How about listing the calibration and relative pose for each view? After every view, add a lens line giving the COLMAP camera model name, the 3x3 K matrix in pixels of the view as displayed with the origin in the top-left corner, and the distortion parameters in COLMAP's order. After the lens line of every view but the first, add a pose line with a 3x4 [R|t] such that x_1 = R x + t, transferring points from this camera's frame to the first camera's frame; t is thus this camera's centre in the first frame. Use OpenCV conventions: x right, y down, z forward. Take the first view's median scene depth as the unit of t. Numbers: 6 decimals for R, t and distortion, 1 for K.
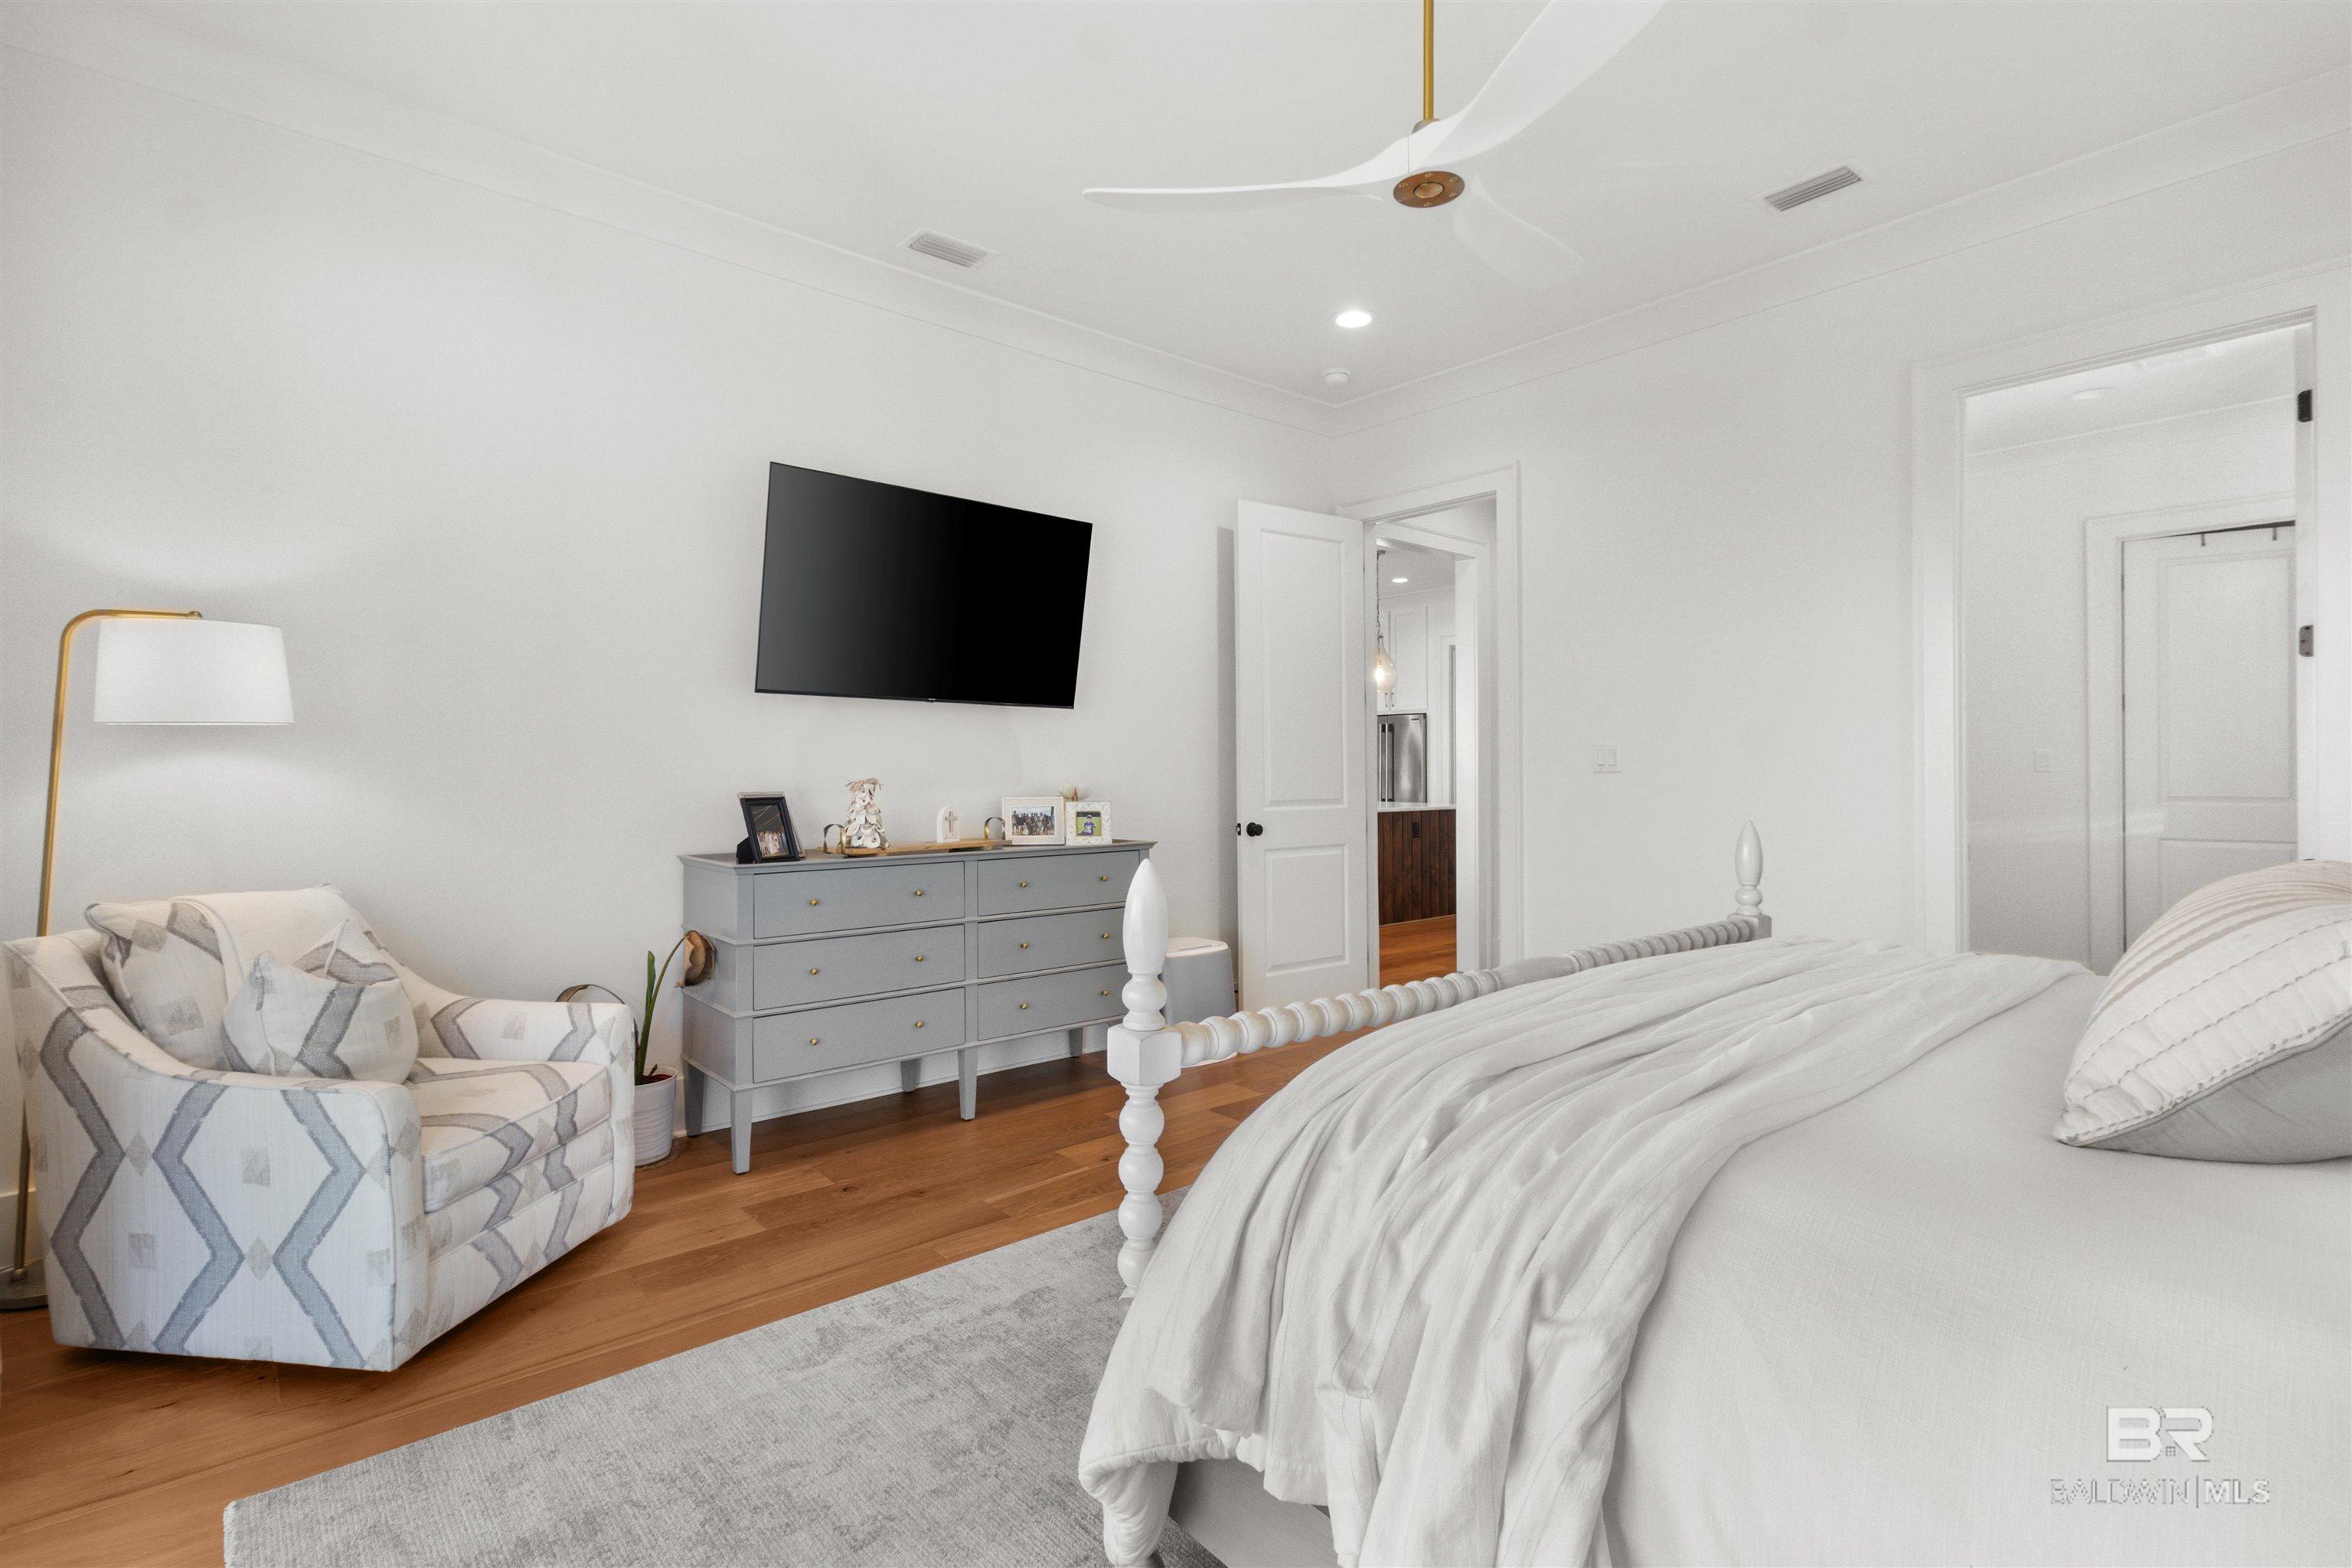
lens RADIAL K [[1077.7, 0, 1161.6], [0, 1077.7, 777.5], [0, 0, 1]] dist [-0.001993, -0.003262]
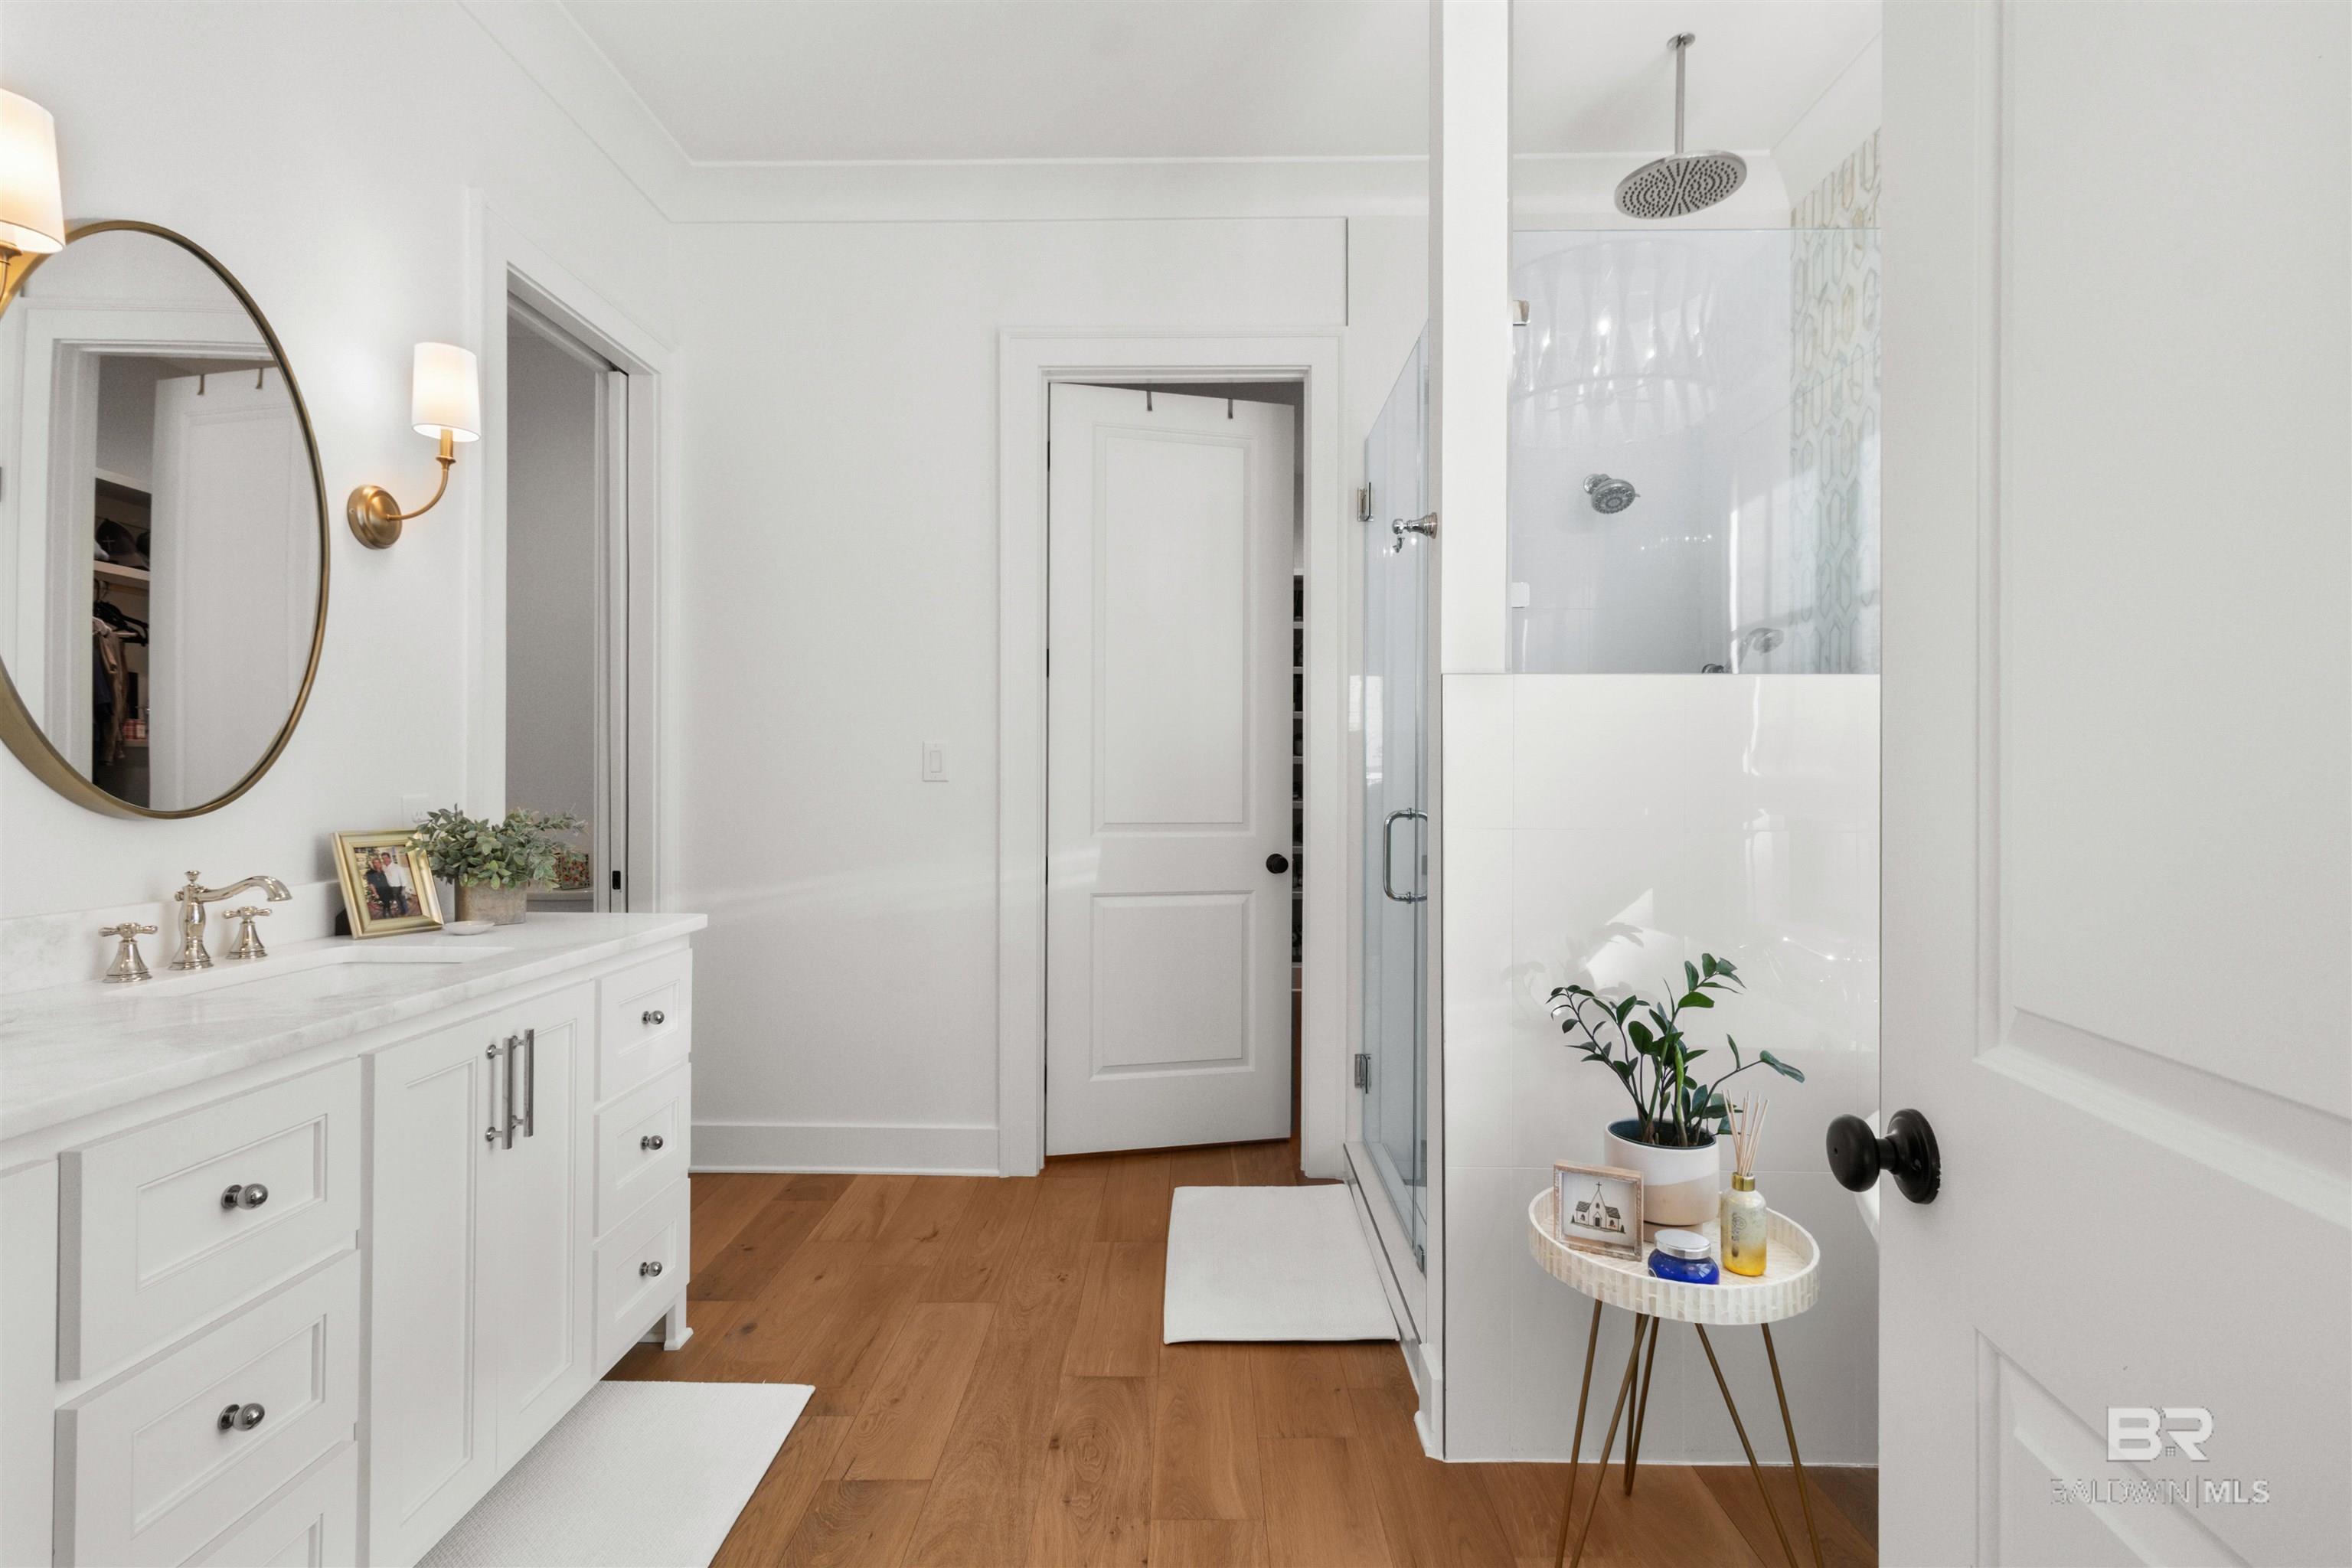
lens RADIAL K [[1077.7, 0, 1181.2], [0, 1077.7, 775.5], [0, 0, 1]] dist [-0.001993, -0.003262]
pose [[0.646161, 0.008633, 0.763152, 0.505630], [-0.005754, 0.999963, -0.006440, -0.004063], [-0.763180, -0.000230, 0.646186, 0.576468]]
